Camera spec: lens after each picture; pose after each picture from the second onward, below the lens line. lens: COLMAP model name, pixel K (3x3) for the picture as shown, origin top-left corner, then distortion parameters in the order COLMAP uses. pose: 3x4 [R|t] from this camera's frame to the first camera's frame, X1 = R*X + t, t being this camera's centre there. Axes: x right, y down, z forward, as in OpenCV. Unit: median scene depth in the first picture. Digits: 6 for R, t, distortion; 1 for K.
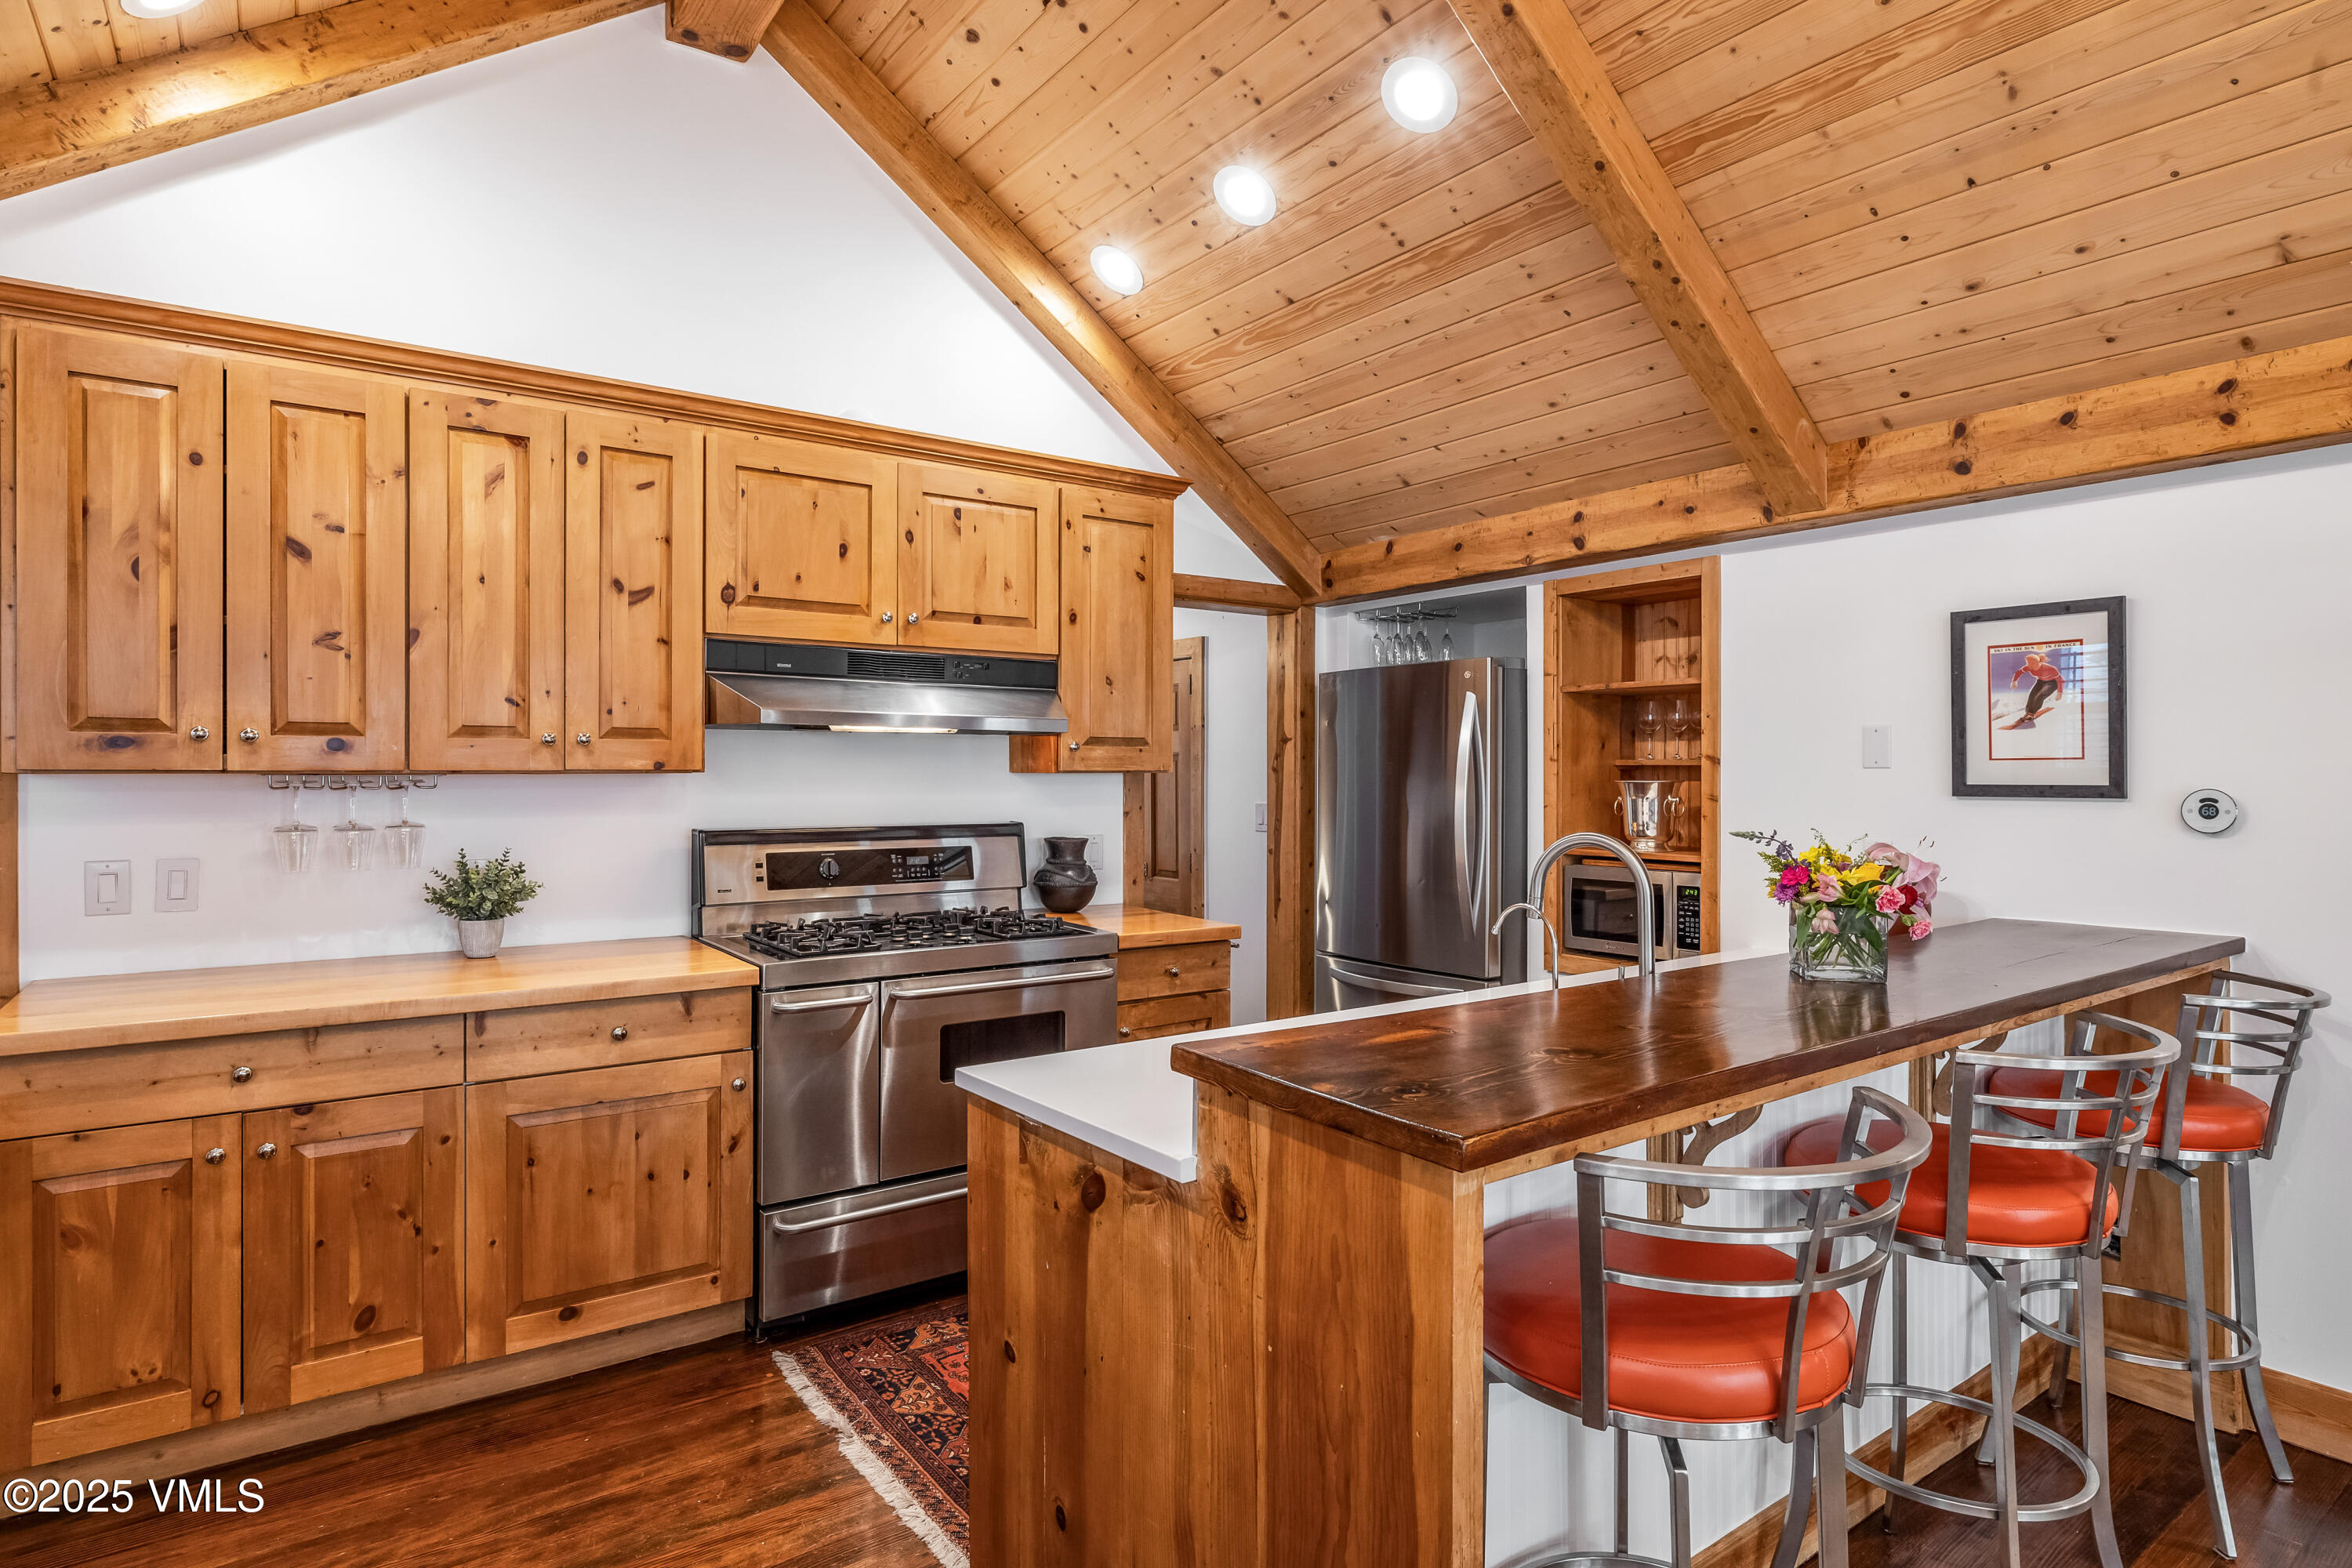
lens RADIAL K [[1276.0, 0, 1168.9], [0, 1276.0, 774.0], [0, 0, 1]] dist [0.007914, 0.000065]
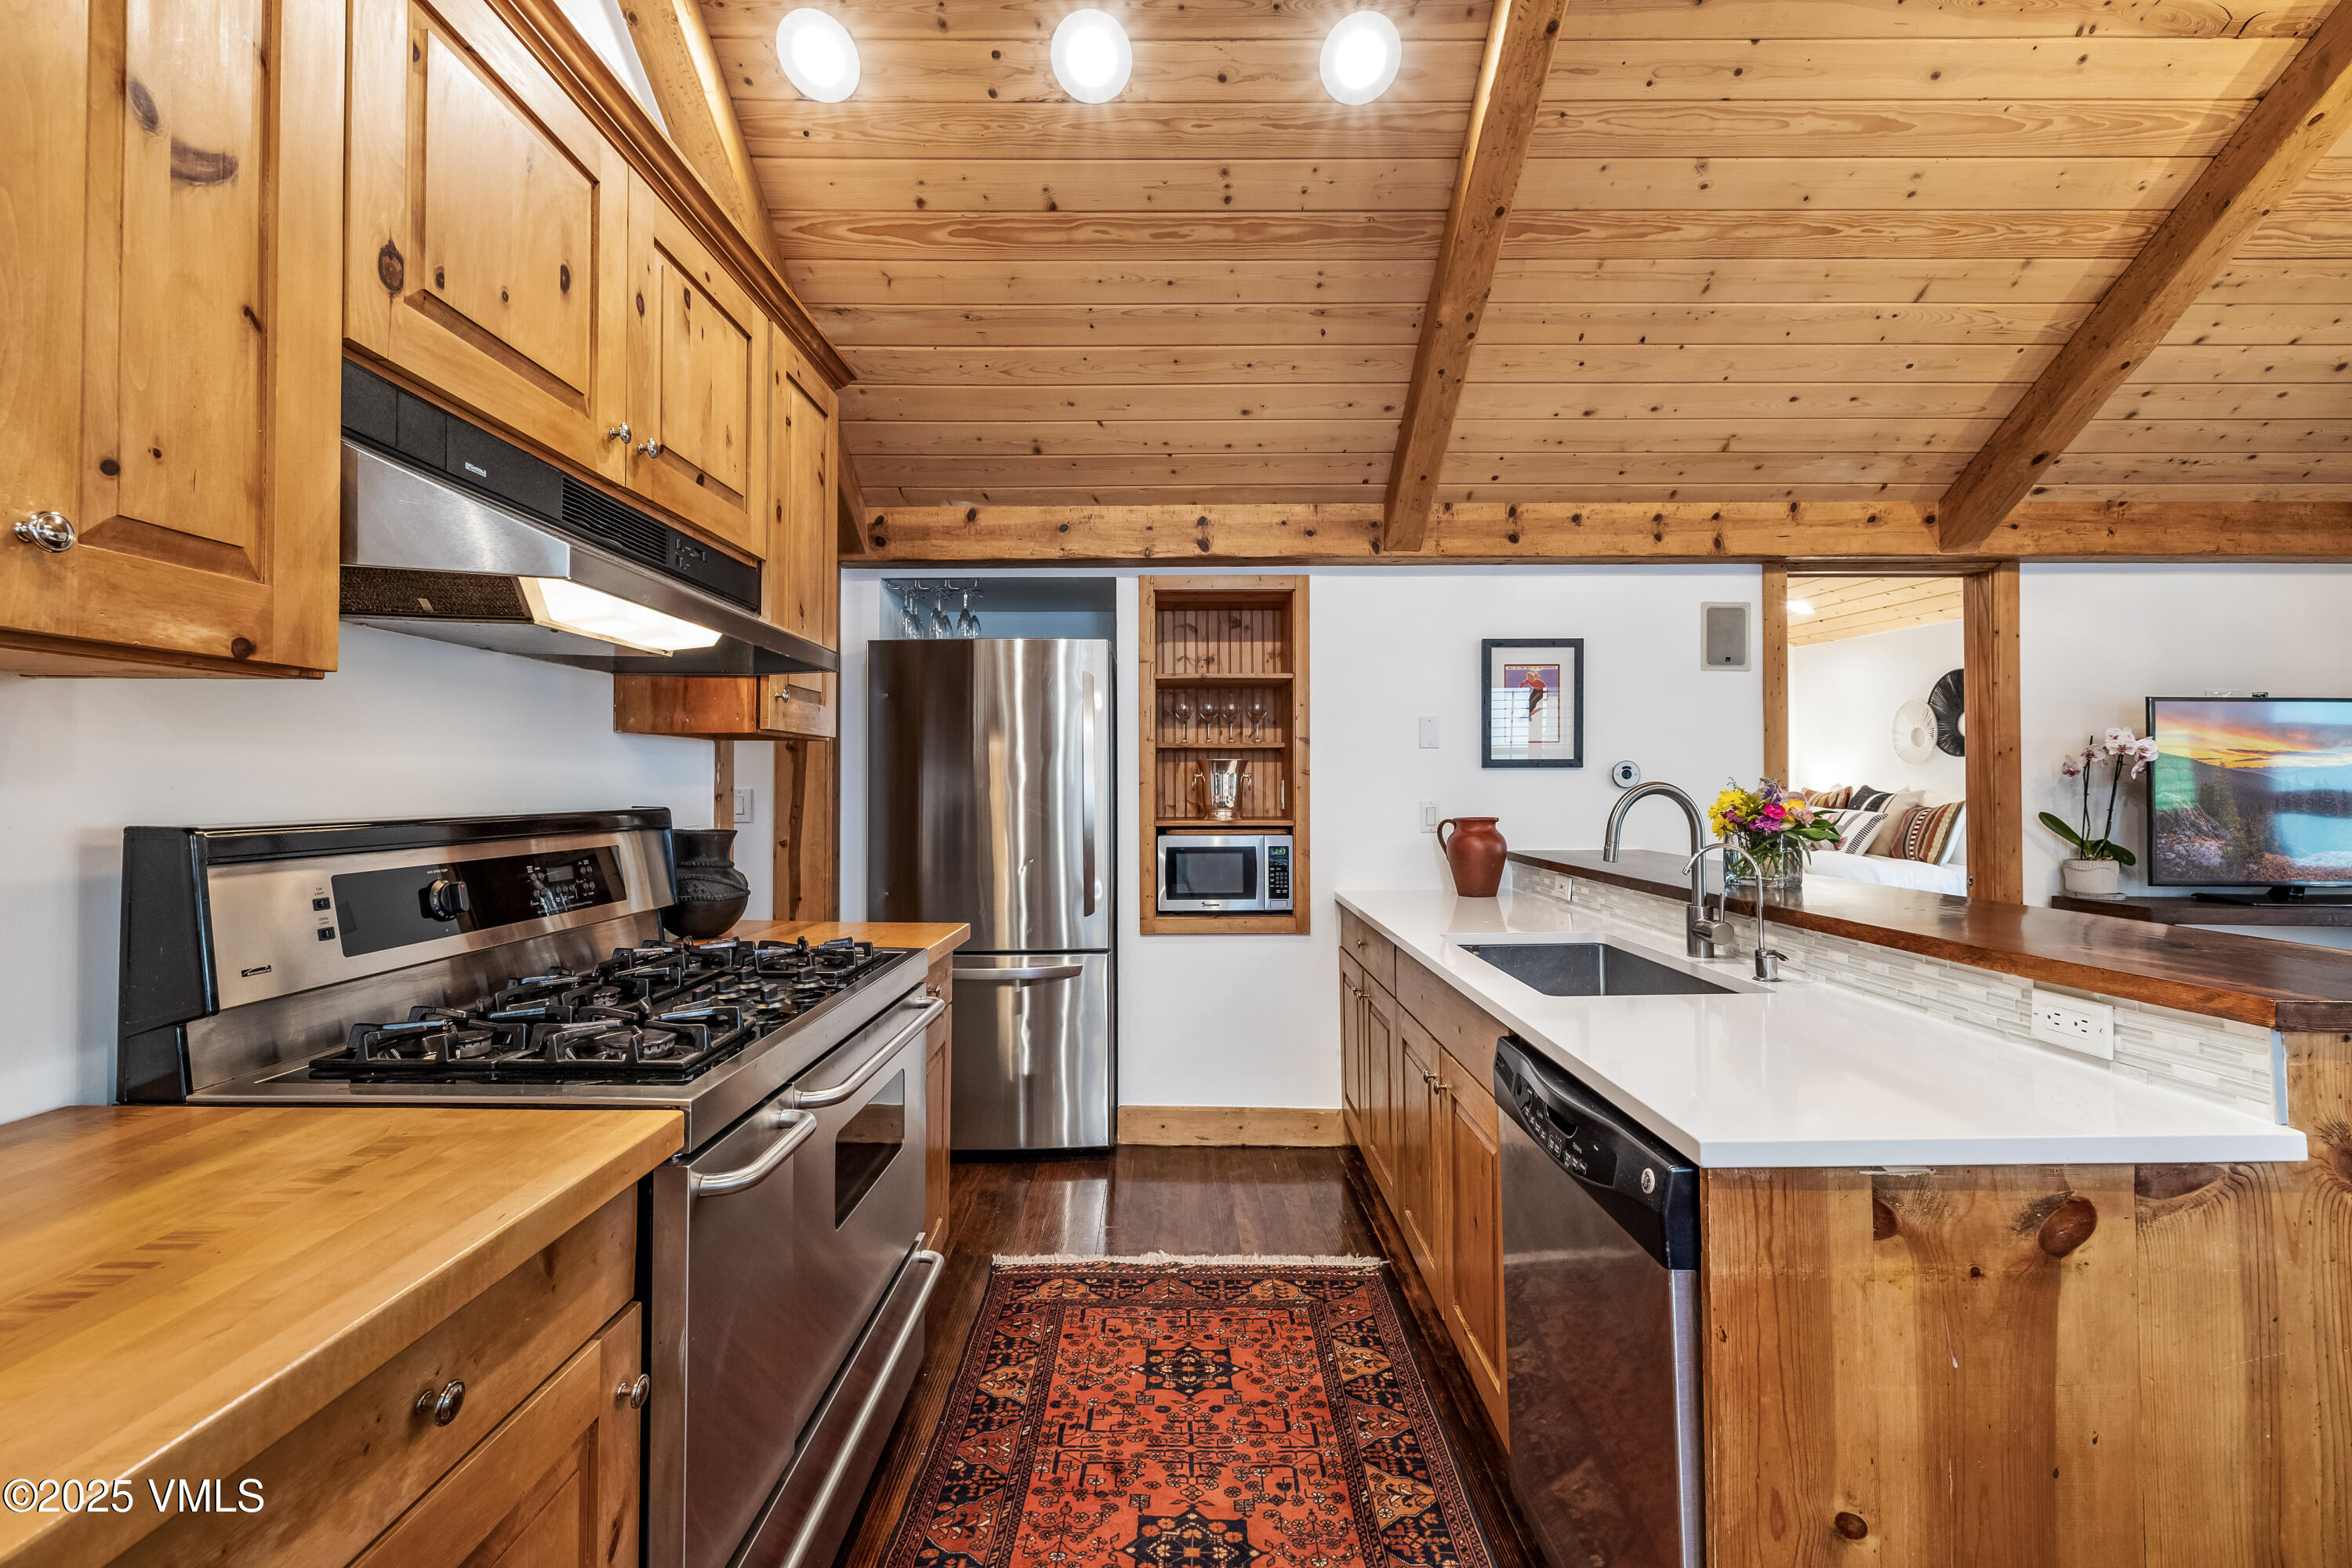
lens RADIAL K [[1006.5, 0, 1178.7], [0, 1006.5, 774.3], [0, 0, 1]] dist [0.004404, -0.000322]
pose [[0.576464, 0.007018, 0.817093, -0.459926], [0.004322, 0.999923, -0.011637, 0.033317], [-0.817111, 0.010240, 0.576389, 0.580801]]
